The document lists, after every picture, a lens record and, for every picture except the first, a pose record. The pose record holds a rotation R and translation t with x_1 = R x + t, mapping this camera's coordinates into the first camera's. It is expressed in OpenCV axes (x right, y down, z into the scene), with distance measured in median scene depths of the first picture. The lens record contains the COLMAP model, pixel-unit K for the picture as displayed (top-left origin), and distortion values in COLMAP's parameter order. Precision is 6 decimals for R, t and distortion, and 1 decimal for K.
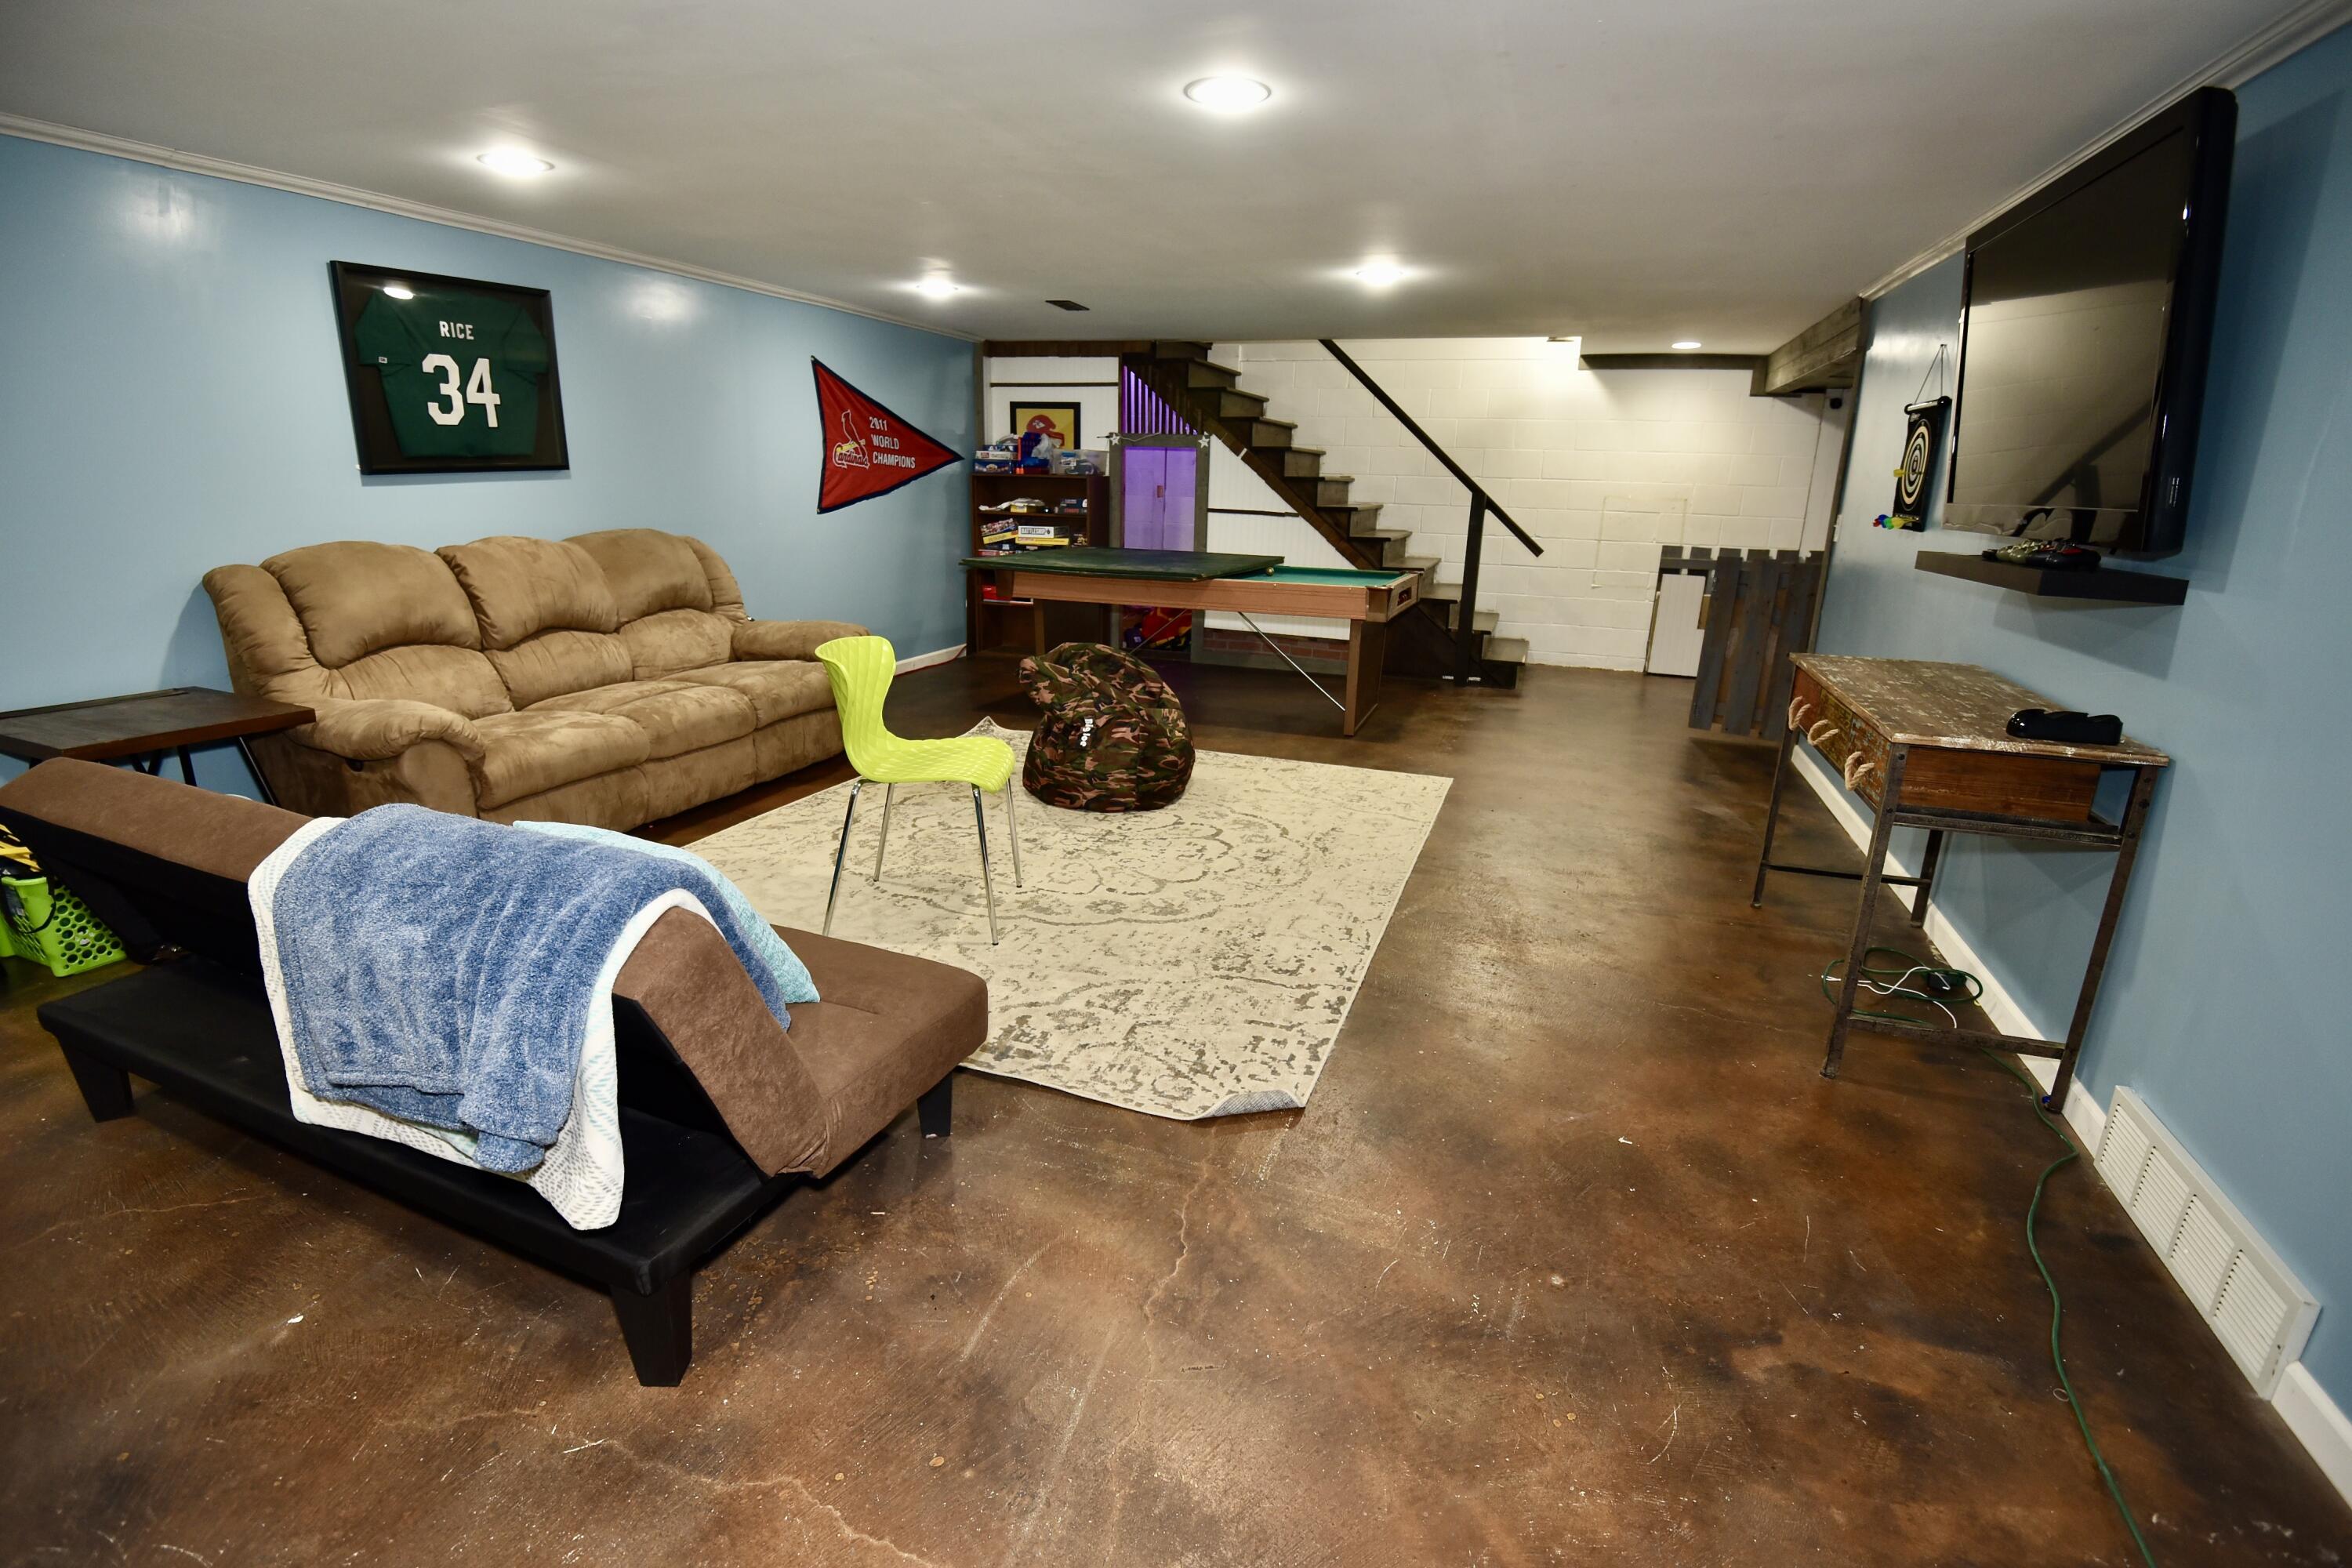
lens RADIAL K [[1078.4, 0, 1179.5], [0, 1078.4, 782.0], [0, 0, 1]] dist [-0.035472, -0.003595]
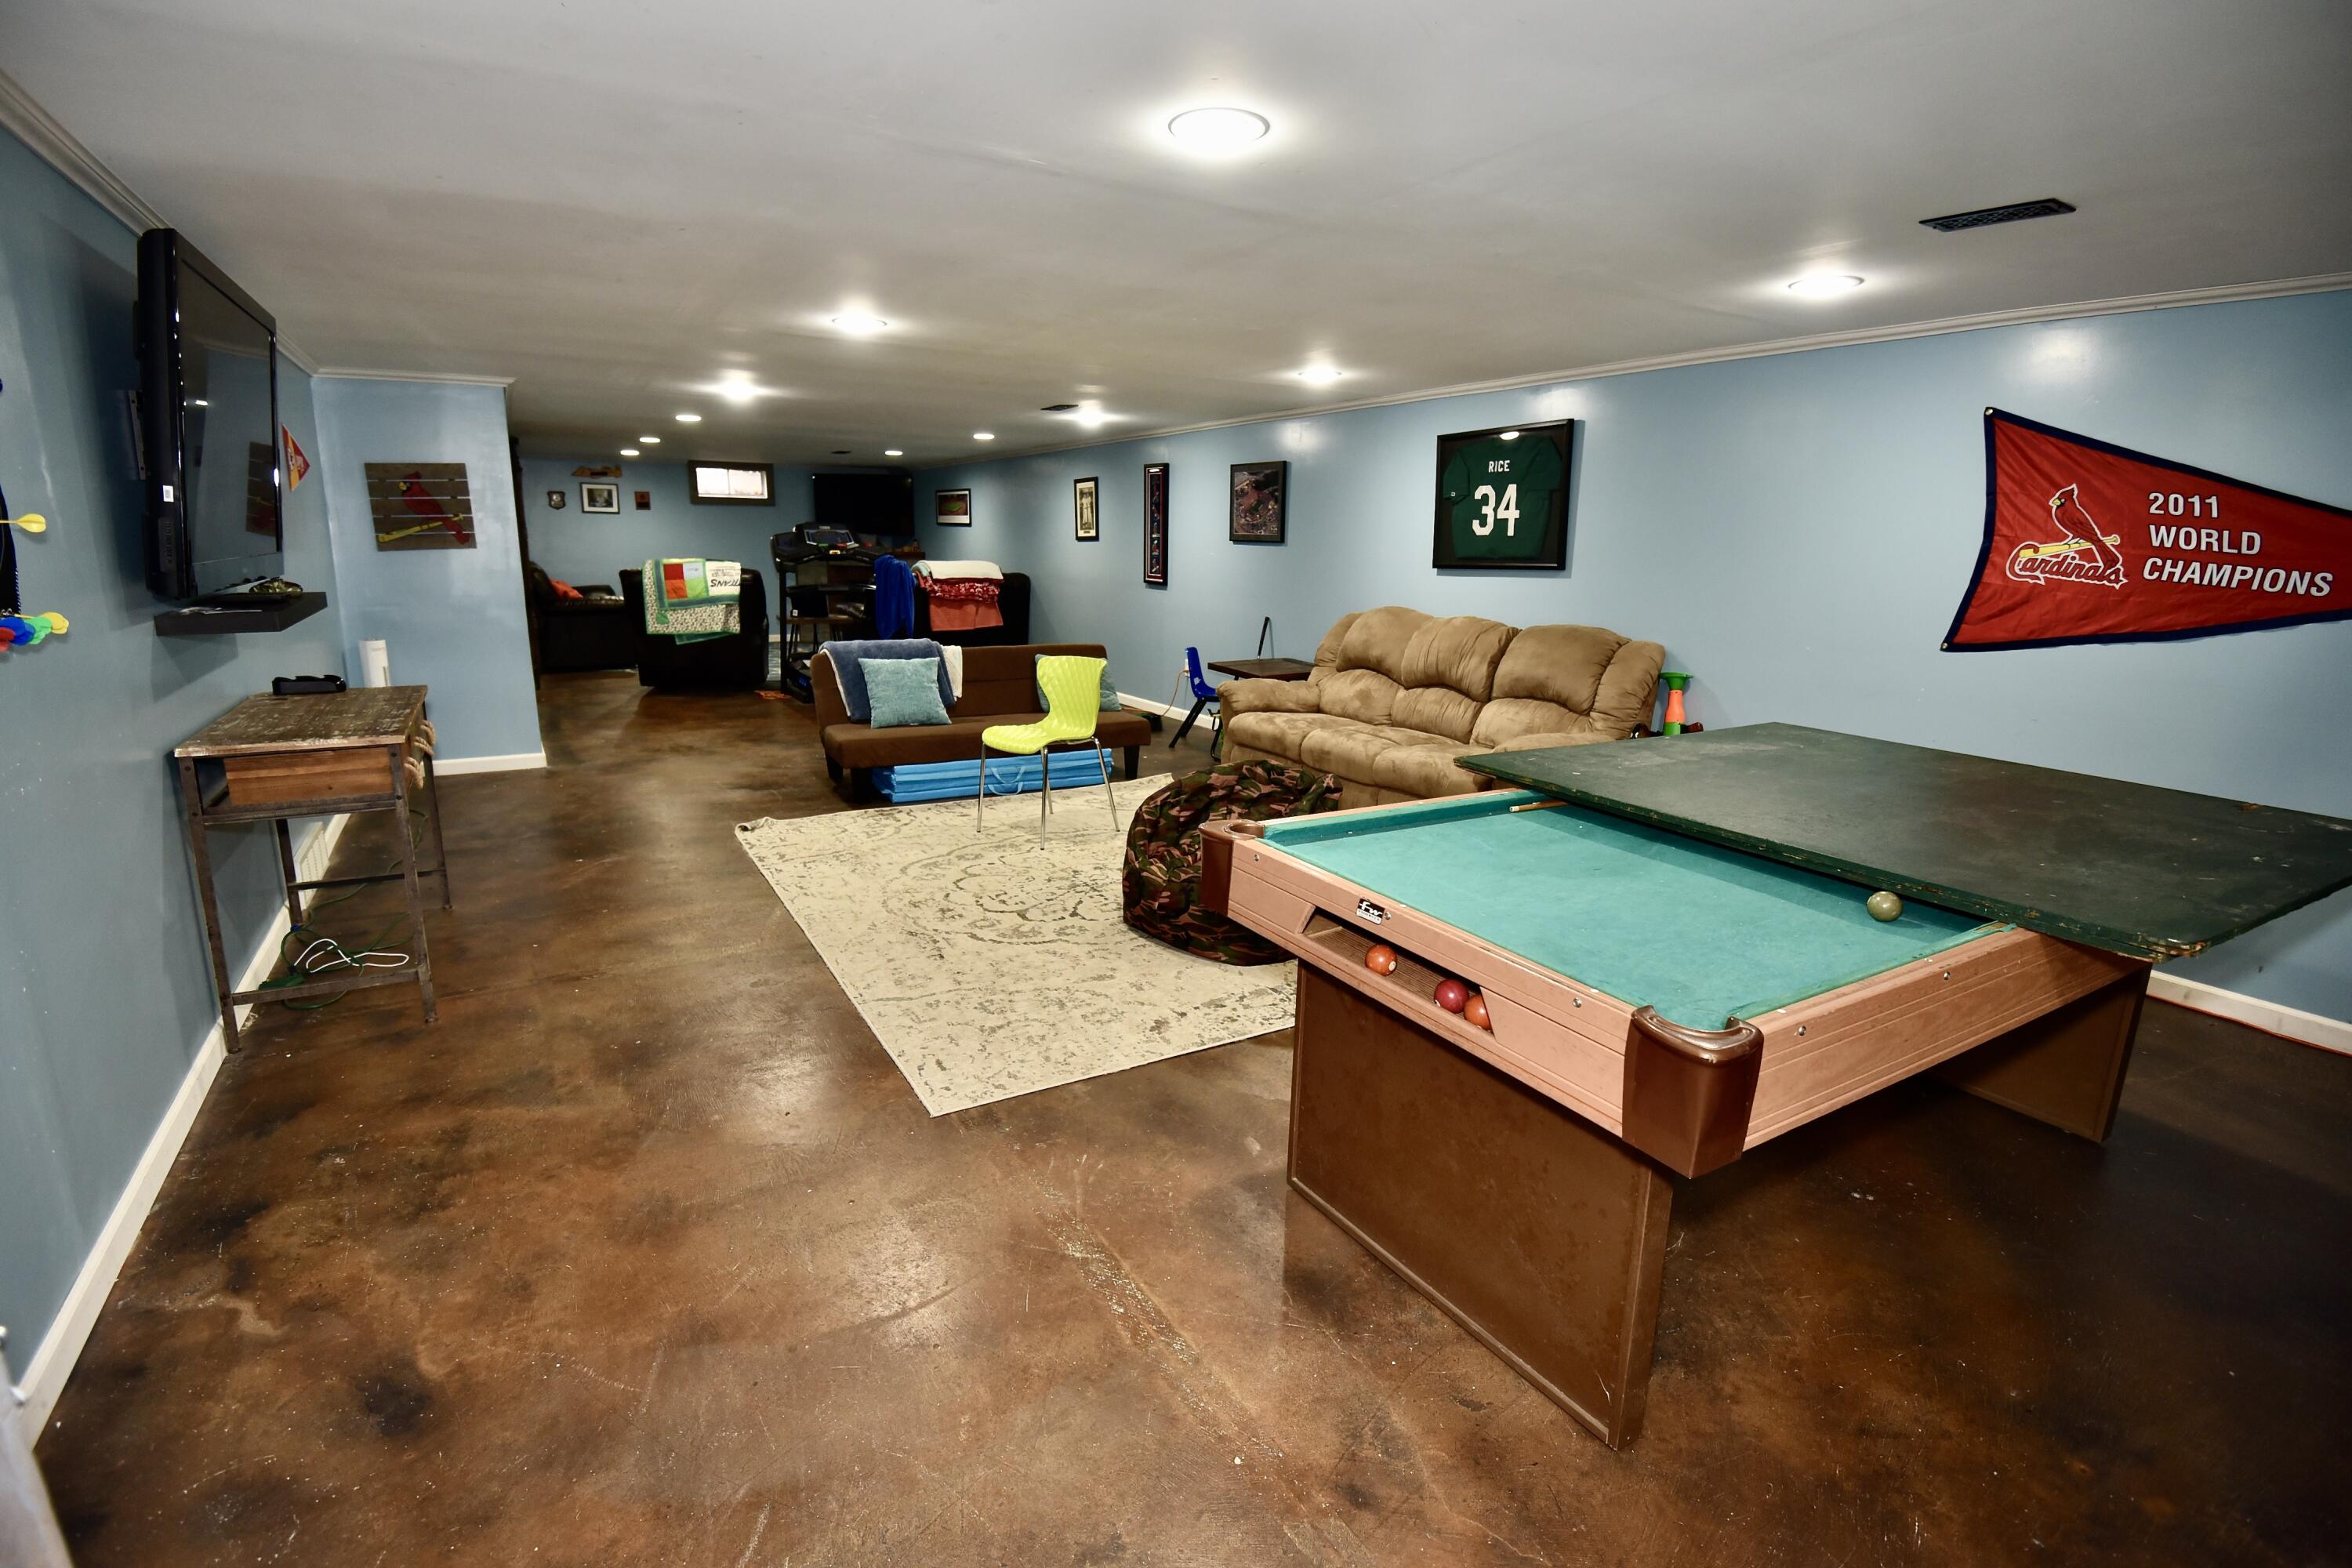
lens RADIAL K [[1078.4, 0, 1182.3], [0, 1078.4, 778.5], [0, 0, 1]] dist [-0.035472, -0.003595]
pose [[-0.628881, 0.128791, -0.766761, 0.690050], [-0.246941, 0.902036, 0.354049, -0.454910], [0.737244, 0.411999, -0.535469, 1.607145]]
